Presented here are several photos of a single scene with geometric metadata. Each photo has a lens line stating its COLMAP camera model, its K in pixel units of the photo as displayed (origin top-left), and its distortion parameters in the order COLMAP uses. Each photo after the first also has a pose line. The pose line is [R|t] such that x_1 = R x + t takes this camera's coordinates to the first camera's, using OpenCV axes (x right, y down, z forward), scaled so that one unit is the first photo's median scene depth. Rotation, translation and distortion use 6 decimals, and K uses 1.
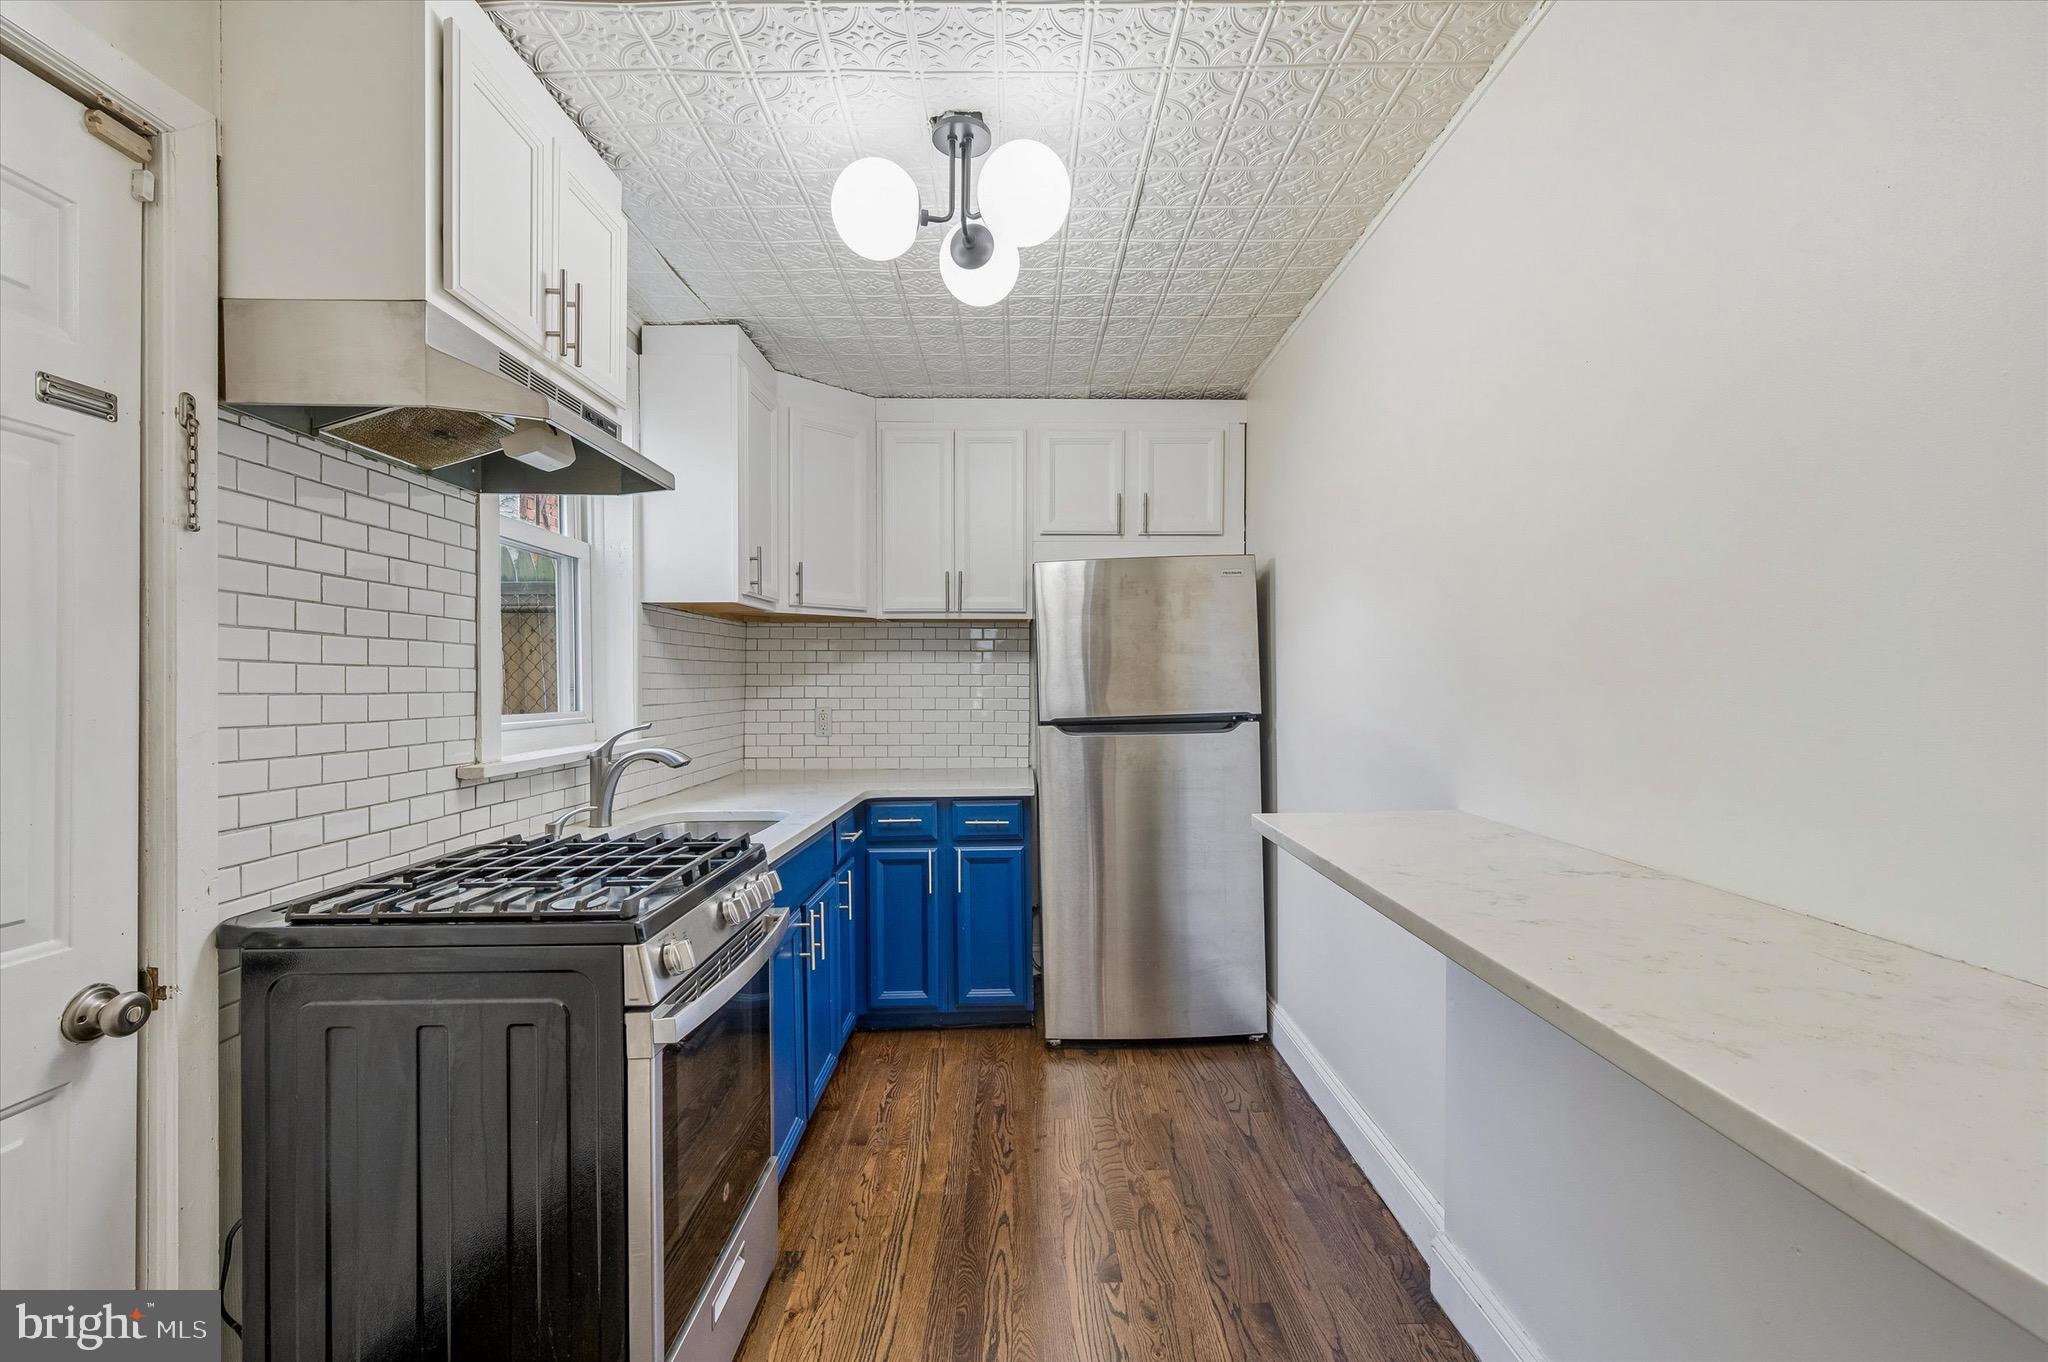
lens RADIAL K [[844.1, 0, 1024.0], [0, 844.1, 681.0], [0, 0, 1]] dist [0.002441, -0.000011]
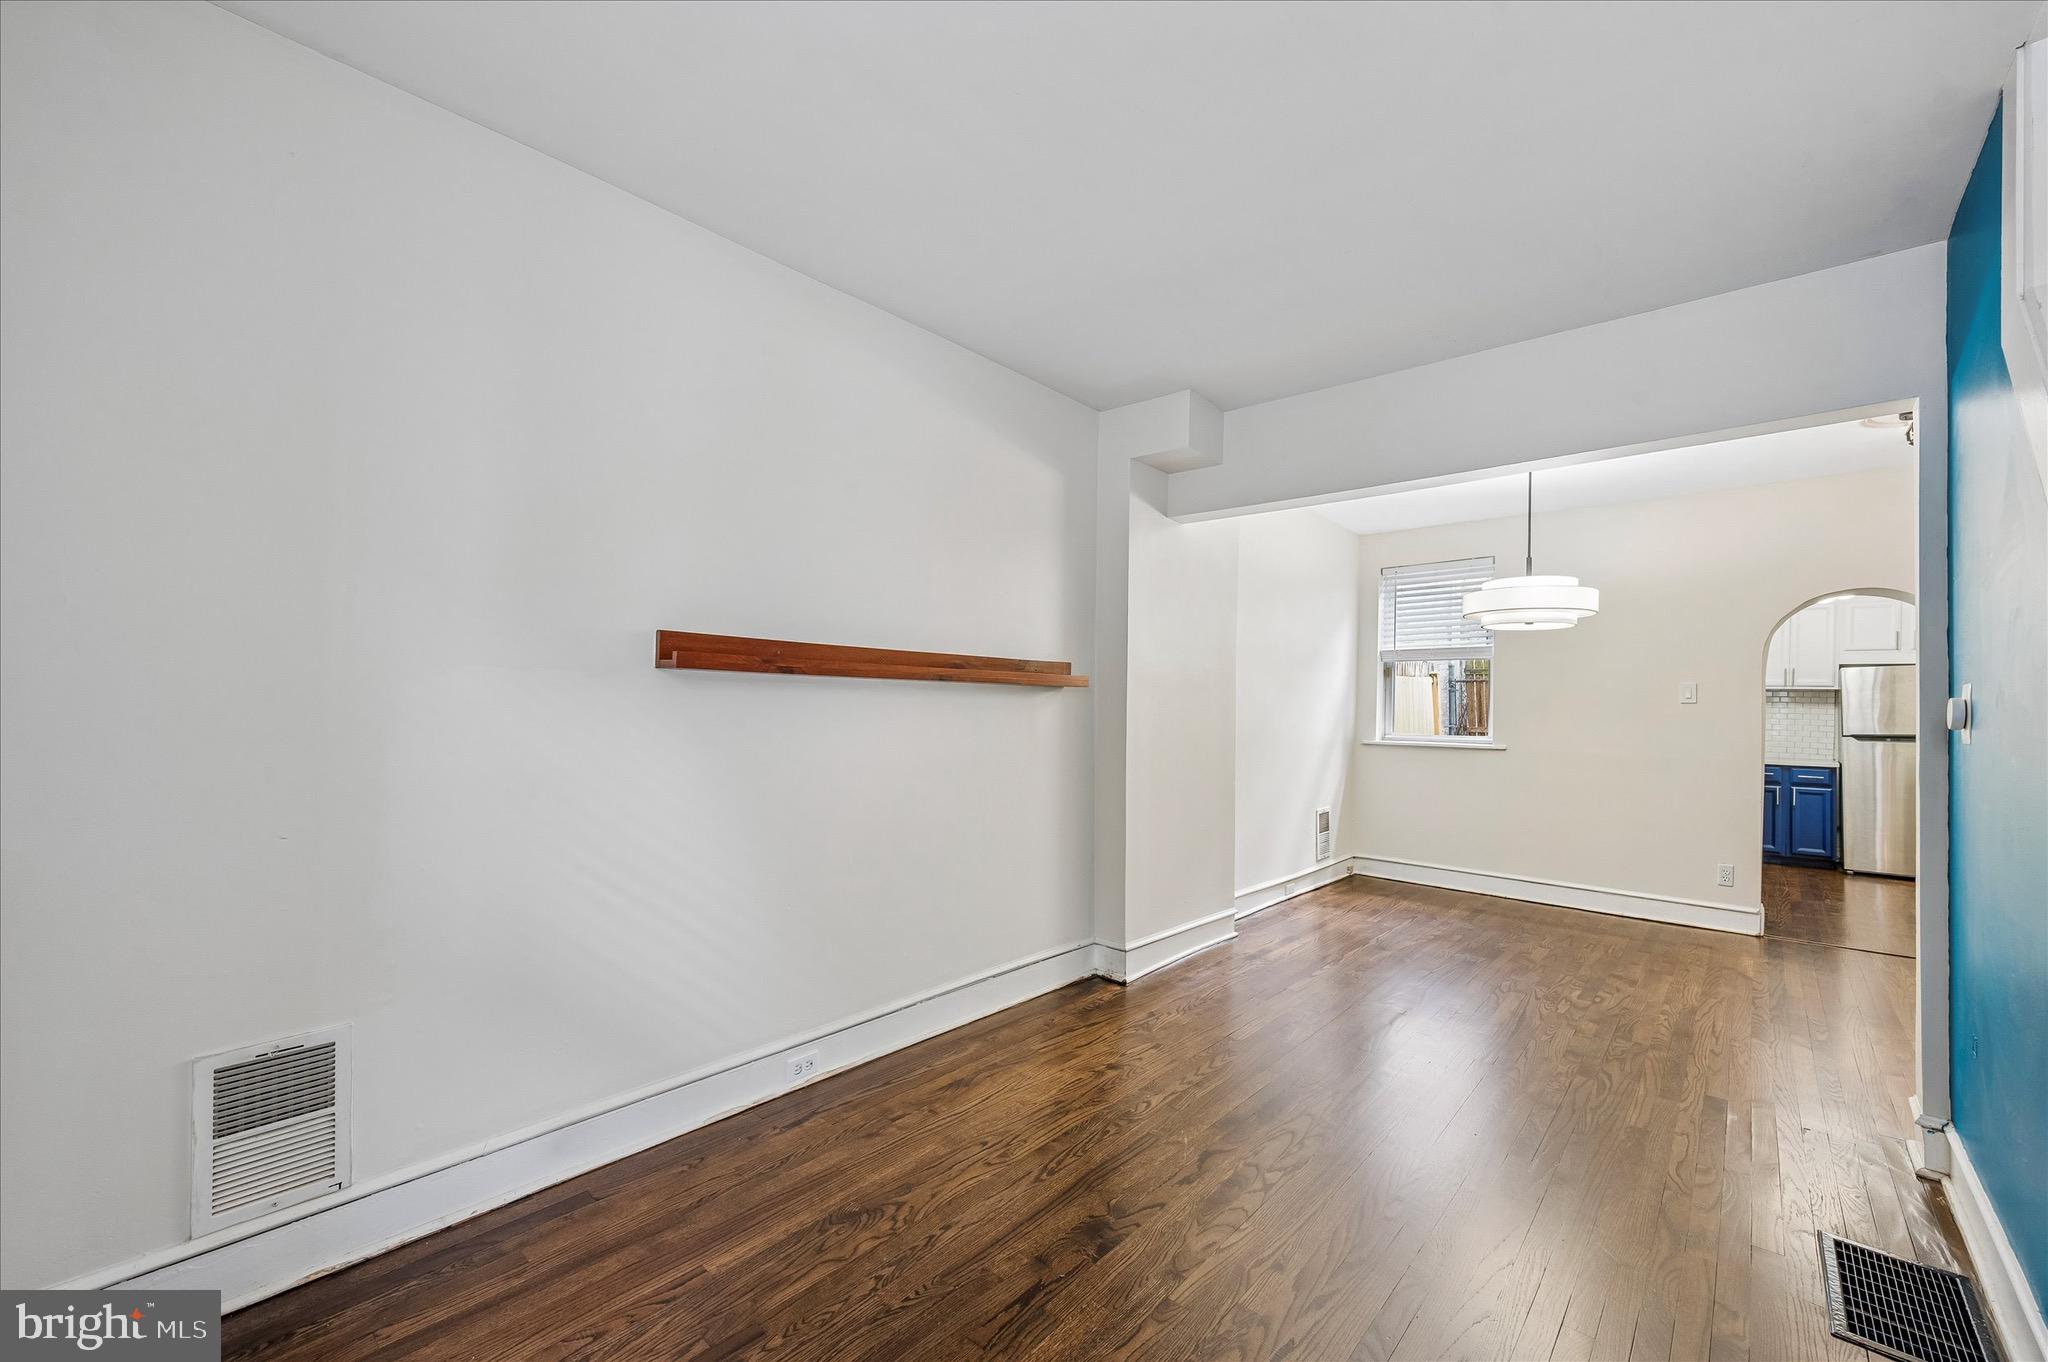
lens RADIAL K [[816.5, 0, 1027.4], [0, 816.5, 697.6], [0, 0, 1]] dist [-0.000193, -0.000363]
pose [[0.730767, 0.013726, -0.682489, -0.130097], [-0.021164, 0.999773, -0.002555, -0.004205], [0.682299, 0.016311, 0.730891, -3.131491]]
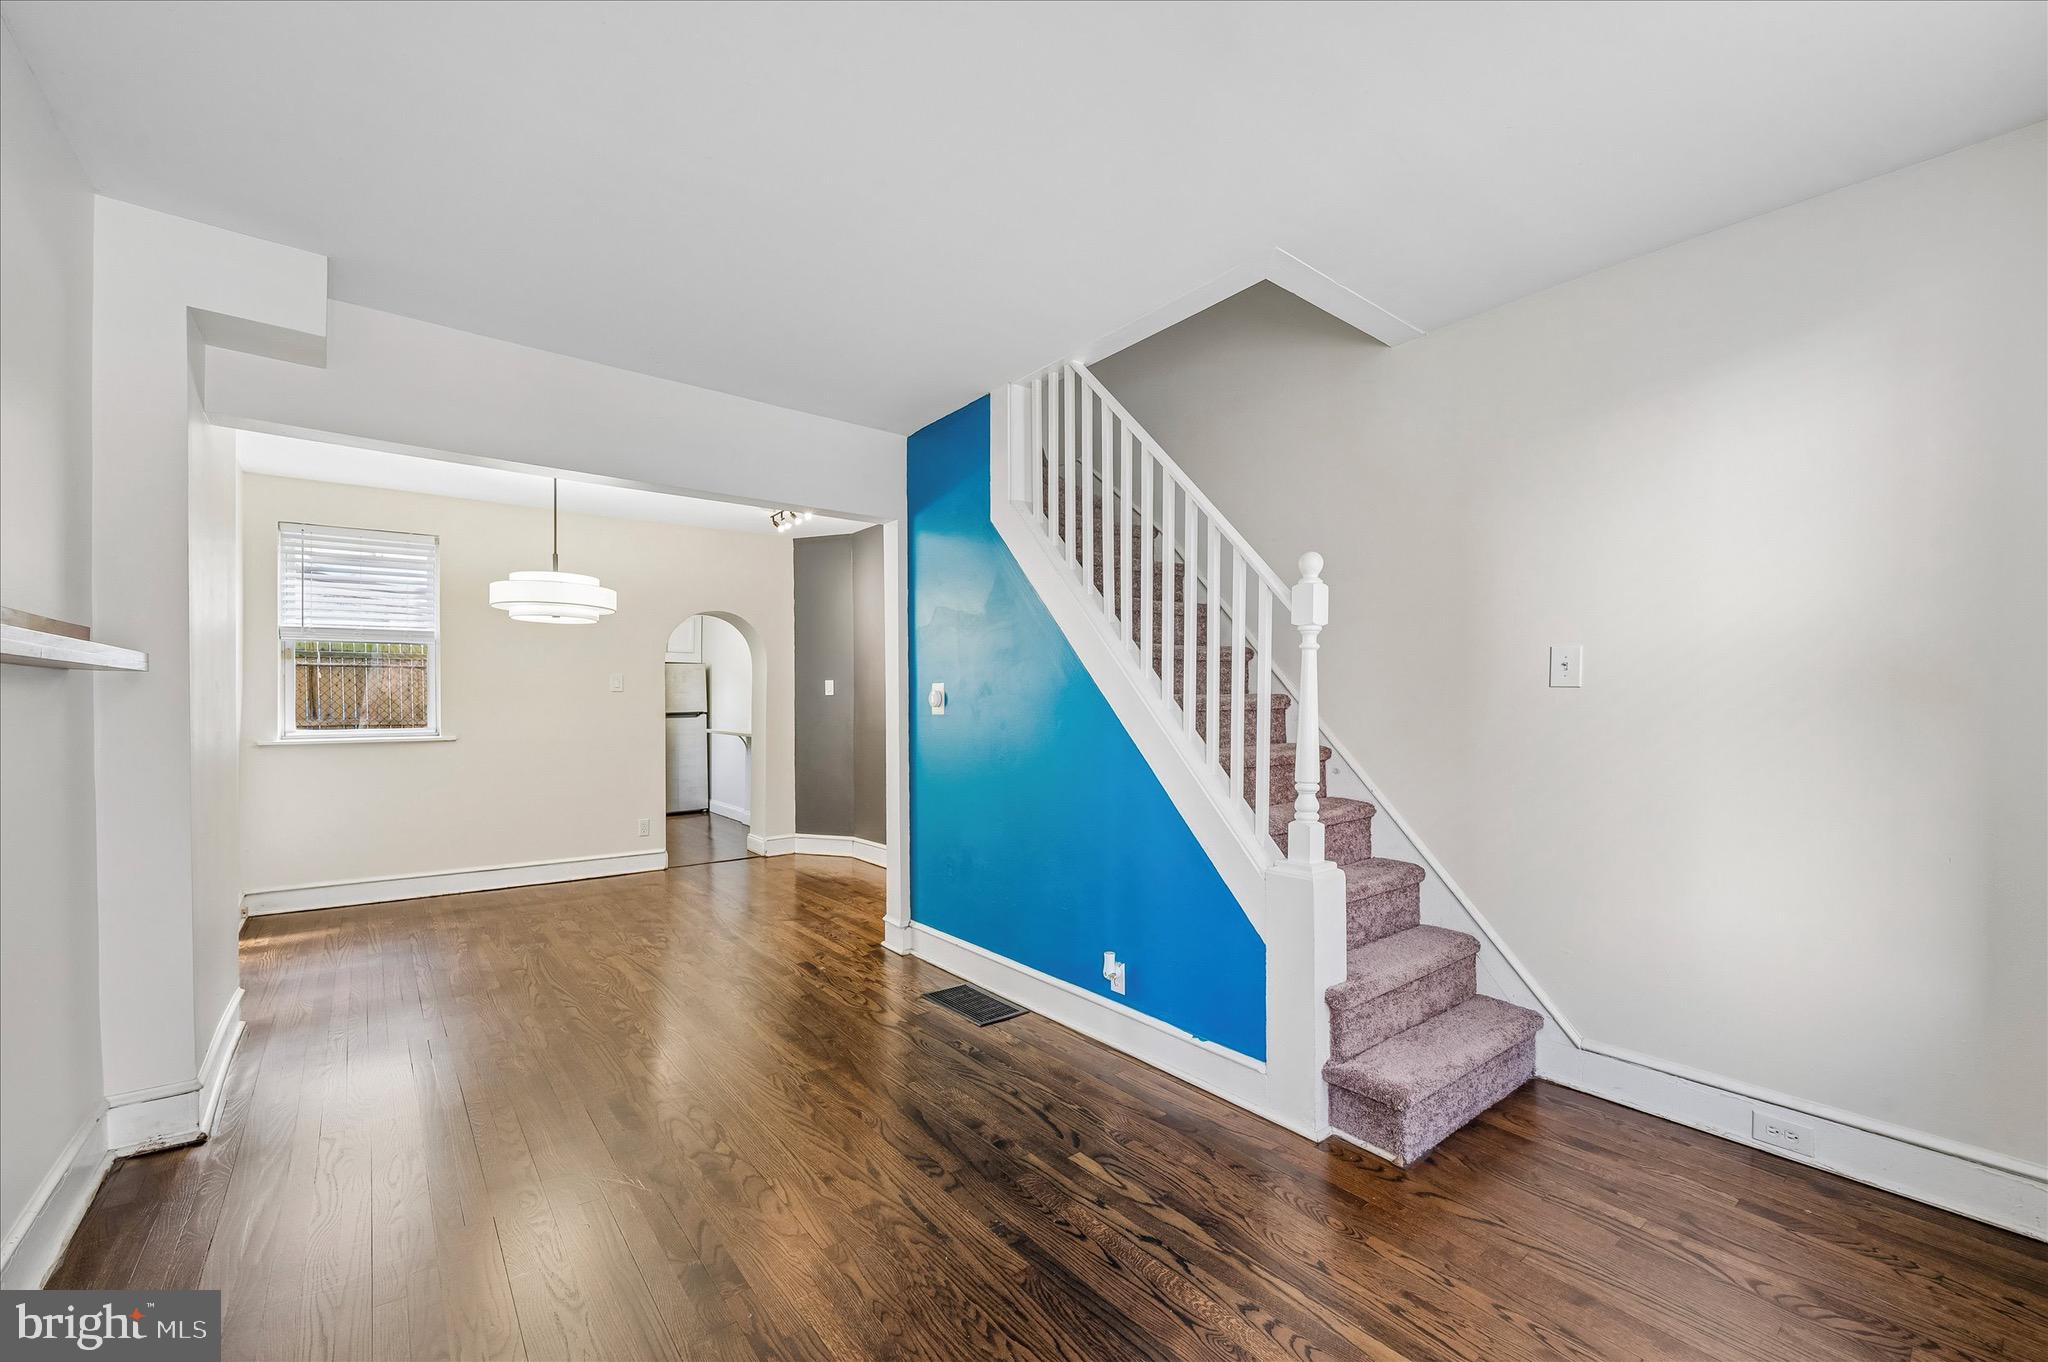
lens RADIAL K [[830.4, 0, 1027.7], [0, 830.4, 701.7], [0, 0, 1]] dist [-0.000816, -0.000104]
pose [[0.796129, 0.005663, 0.605101, -0.959583], [-0.005394, 0.999983, -0.002262, 0.000121], [-0.605103, -0.001463, 0.796146, -3.278439]]
